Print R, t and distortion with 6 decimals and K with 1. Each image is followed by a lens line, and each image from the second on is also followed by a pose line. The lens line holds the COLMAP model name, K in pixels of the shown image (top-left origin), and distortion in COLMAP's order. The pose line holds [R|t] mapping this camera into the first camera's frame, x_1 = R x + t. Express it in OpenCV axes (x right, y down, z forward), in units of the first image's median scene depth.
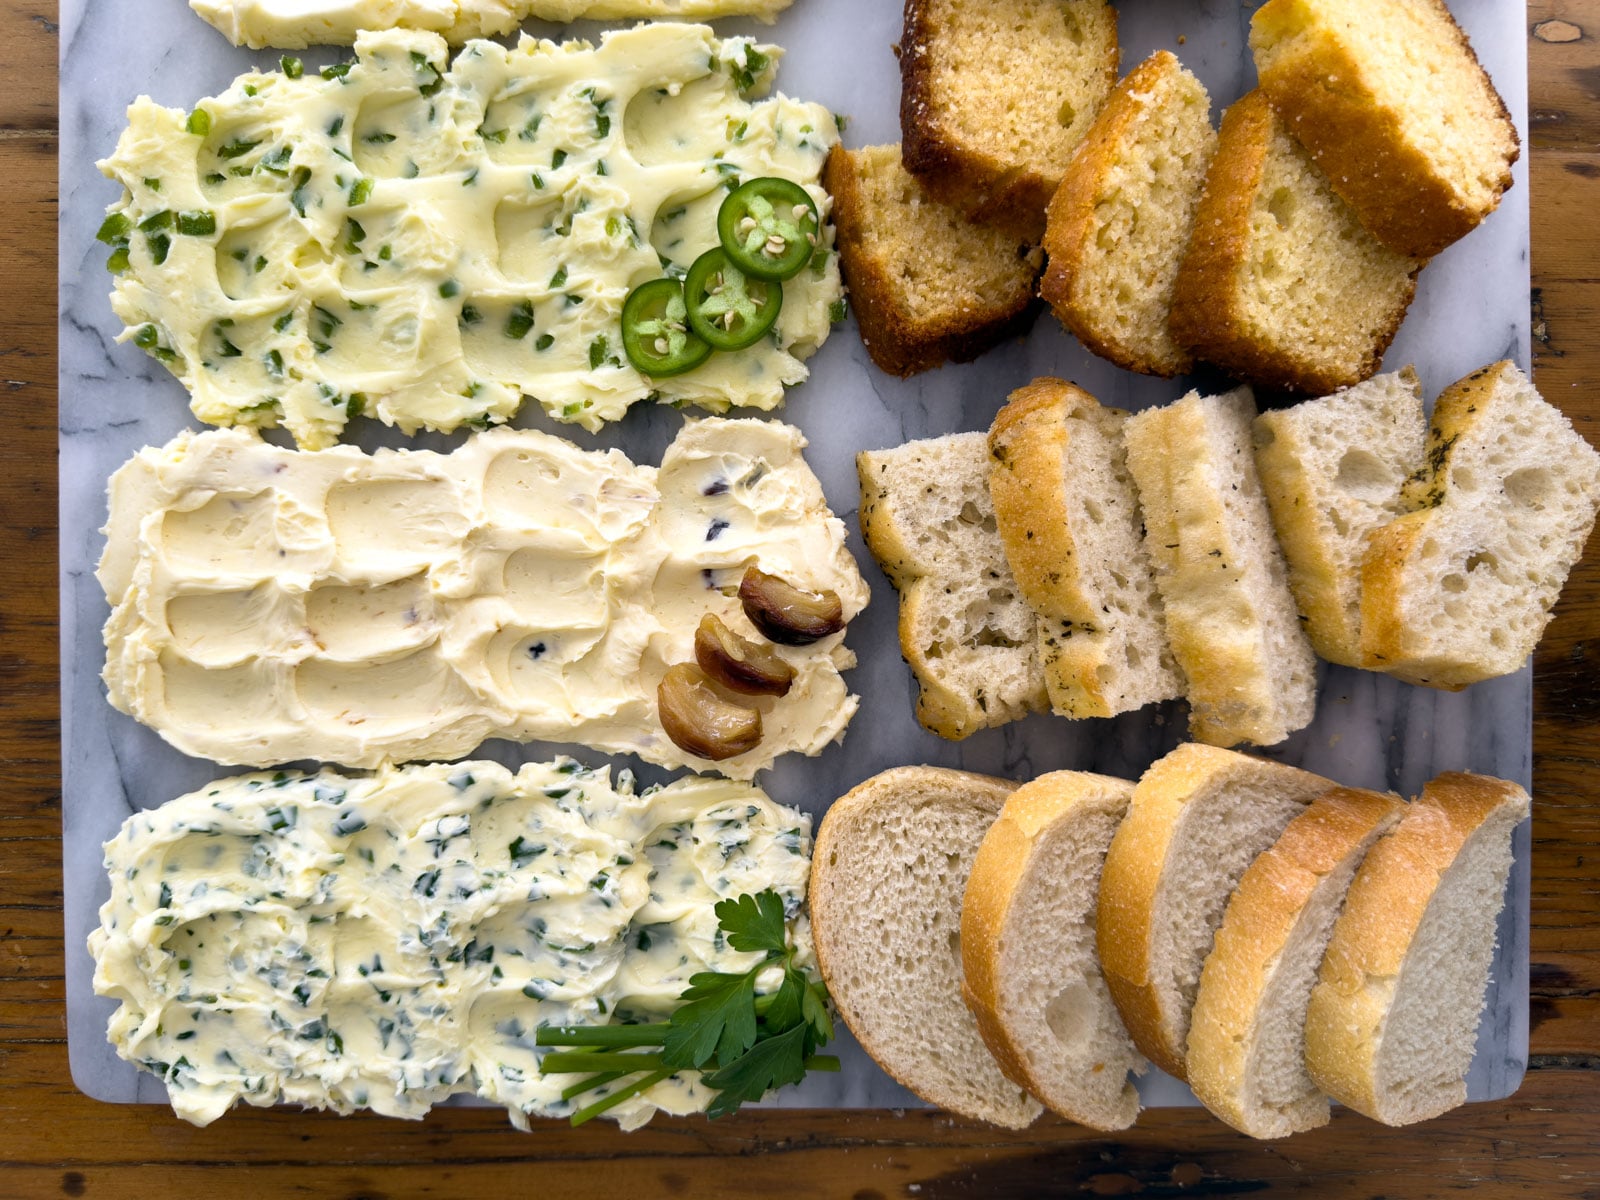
lens RADIAL K [[1125.4, 0, 799.7], [0, 1125.4, 564.6], [0, 0, 1]] dist [0.089987, -0.196766]
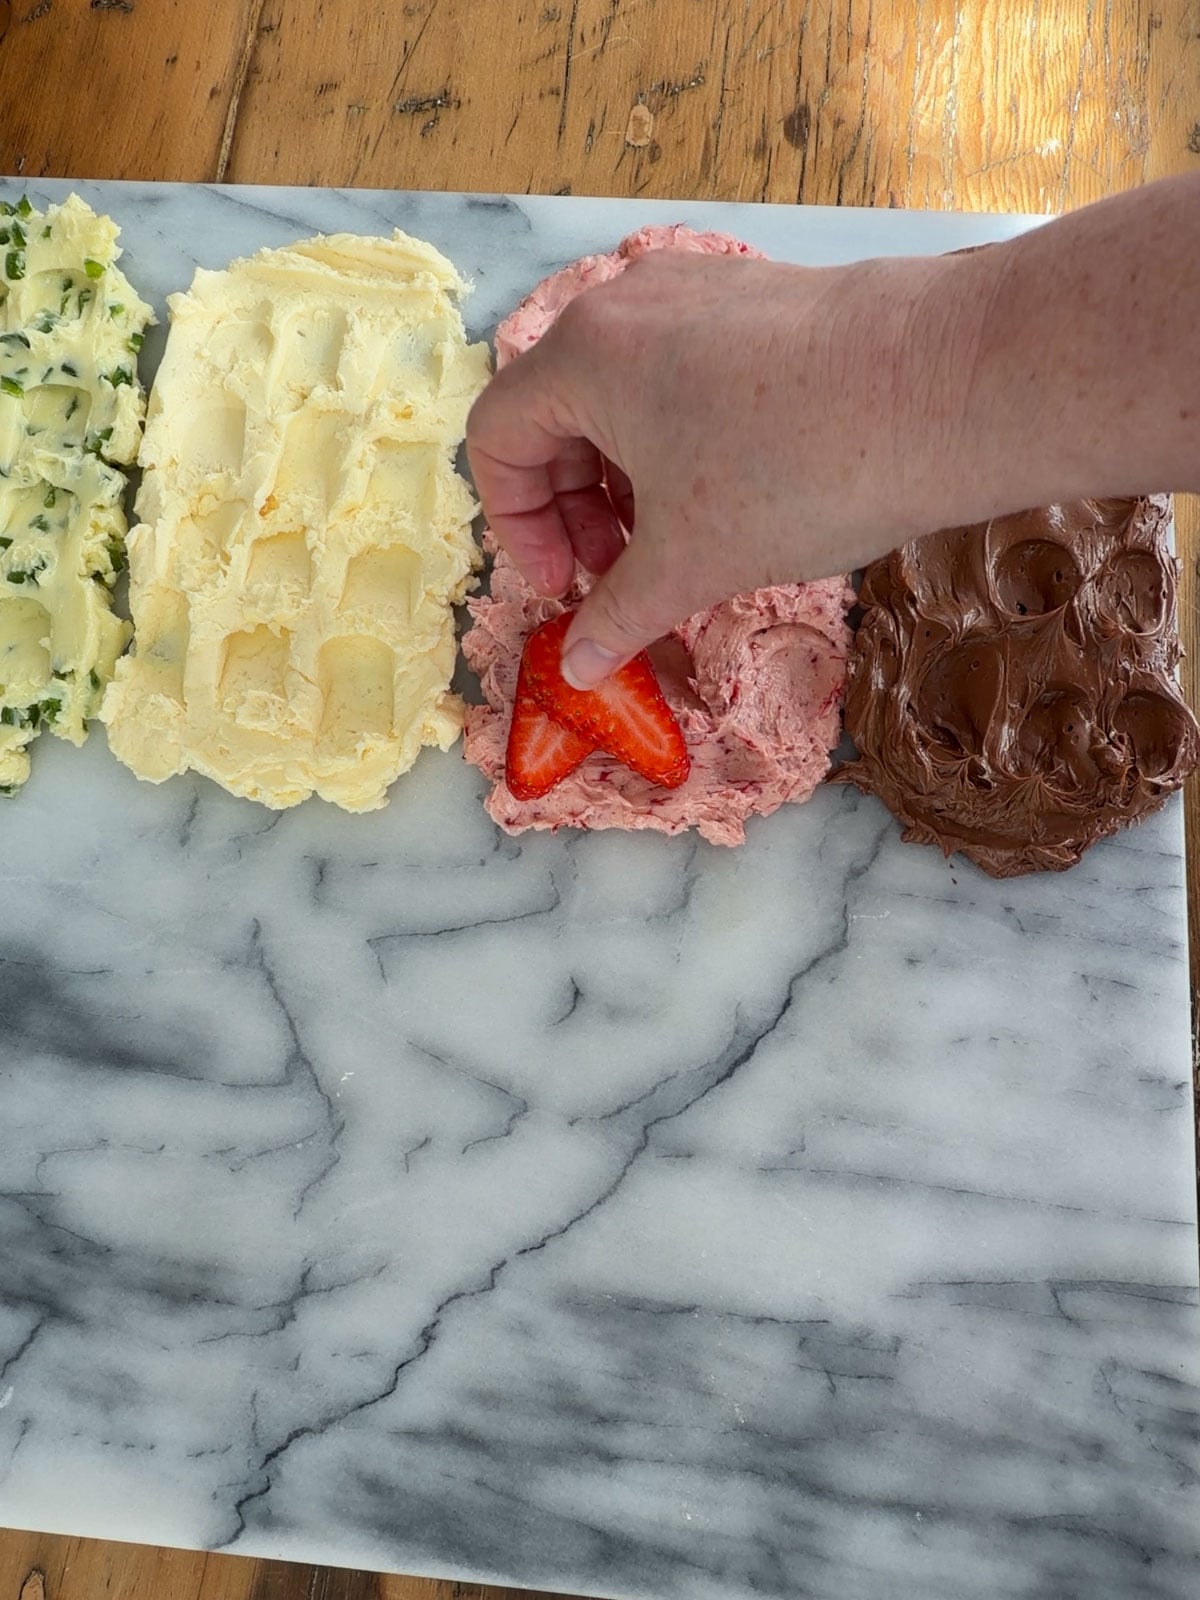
lens RADIAL K [[1240.7, 0, 592.9], [0, 1240.7, 807.3], [0, 0, 1]] dist [-0.002287, 0.006279]
pose [[-0.092586, 0.962751, -0.254042, 0.301304], [-0.994600, -0.077407, 0.069131, -1.041681], [0.046892, 0.259071, 0.964719, -0.099931]]
